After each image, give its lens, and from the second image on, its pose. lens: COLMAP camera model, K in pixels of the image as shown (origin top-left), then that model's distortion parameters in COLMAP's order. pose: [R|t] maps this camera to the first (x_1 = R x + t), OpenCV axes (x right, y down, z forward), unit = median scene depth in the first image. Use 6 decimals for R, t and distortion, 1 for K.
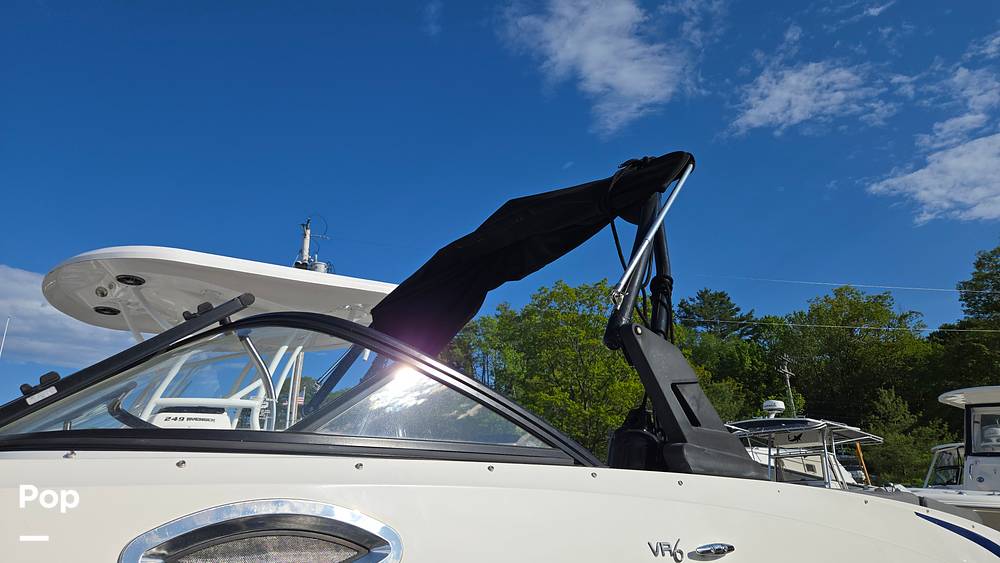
lens RADIAL K [[665.9, 0, 486.8], [0, 665.9, 269.7], [0, 0, 1]] dist [0.076673, -0.055821]
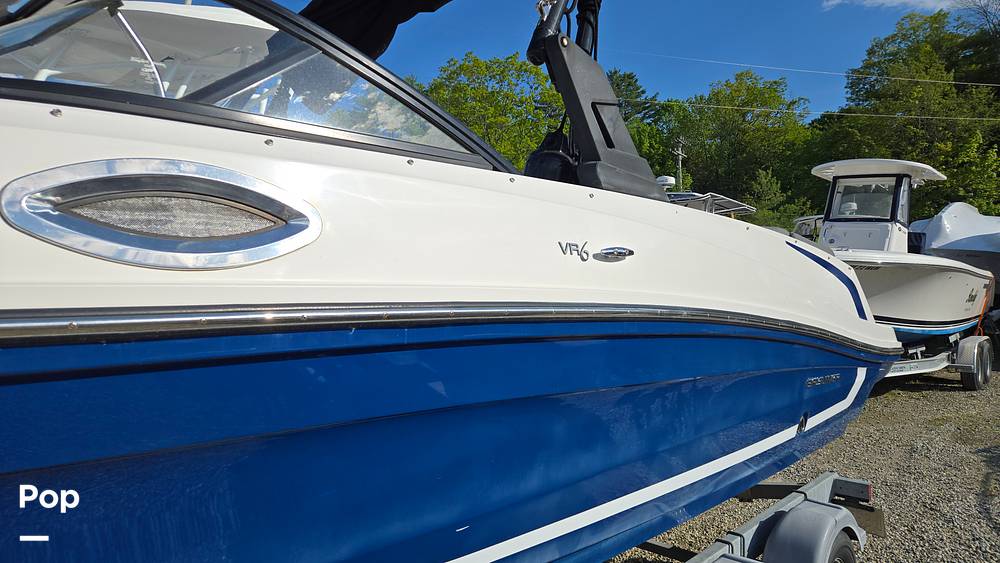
lens RADIAL K [[665.9, 0, 487.0], [0, 665.9, 274.2], [0, 0, 1]] dist [0.076673, -0.055821]
pose [[0.990118, -0.001025, 0.140236, -0.001159], [-0.044962, 0.944866, 0.324356, 0.007937], [-0.132836, -0.327455, 0.935482, 0.001768]]
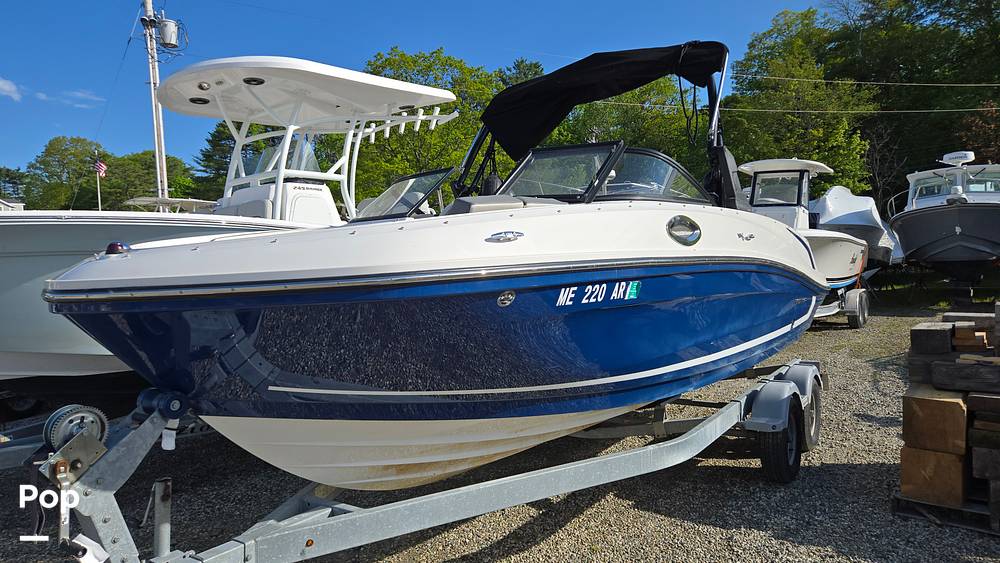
lens RADIAL K [[665.9, 0, 491.0], [0, 665.9, 276.2], [0, 0, 1]] dist [0.076673, -0.055821]
pose [[0.959023, -0.046662, 0.279458, -0.101306], [-0.053134, 0.939224, 0.339168, -0.020144], [-0.278300, -0.340119, 0.898258, -0.082184]]
